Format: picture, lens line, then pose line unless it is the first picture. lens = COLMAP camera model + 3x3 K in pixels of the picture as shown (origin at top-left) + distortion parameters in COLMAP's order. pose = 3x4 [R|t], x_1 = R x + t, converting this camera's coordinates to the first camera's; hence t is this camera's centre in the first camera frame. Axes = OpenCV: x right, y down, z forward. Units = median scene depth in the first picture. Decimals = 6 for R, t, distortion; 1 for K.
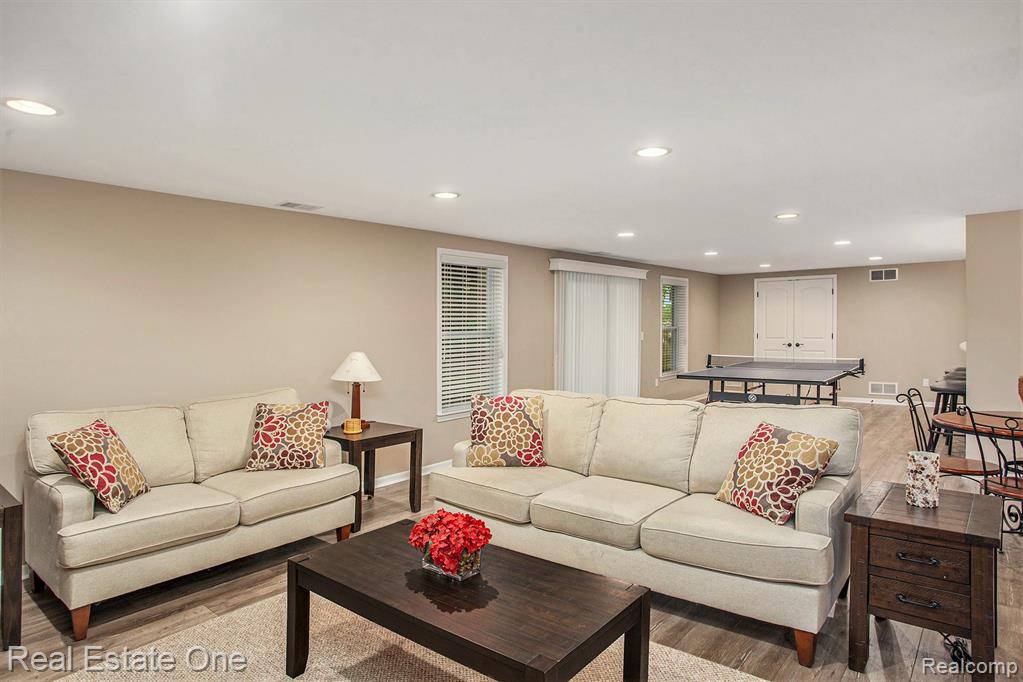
lens RADIAL K [[624.9, 0, 511.5], [0, 624.9, 341.0], [0, 0, 1]] dist [-0.095569, 0.060479]
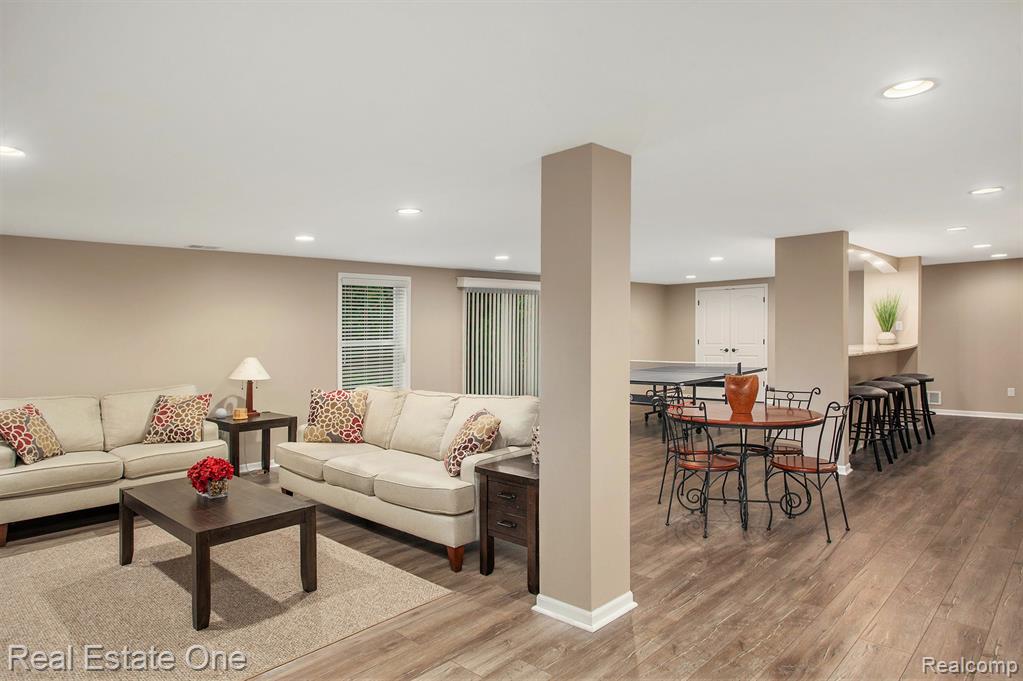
lens RADIAL K [[624.9, 0, 511.5], [0, 624.9, 340.5], [0, 0, 1]] dist [-0.095569, 0.060479]
pose [[0.998380, -0.005237, -0.056660, 0.454269], [0.004631, 0.999931, -0.010829, -0.001361], [0.056713, 0.010549, 0.998335, -0.309231]]
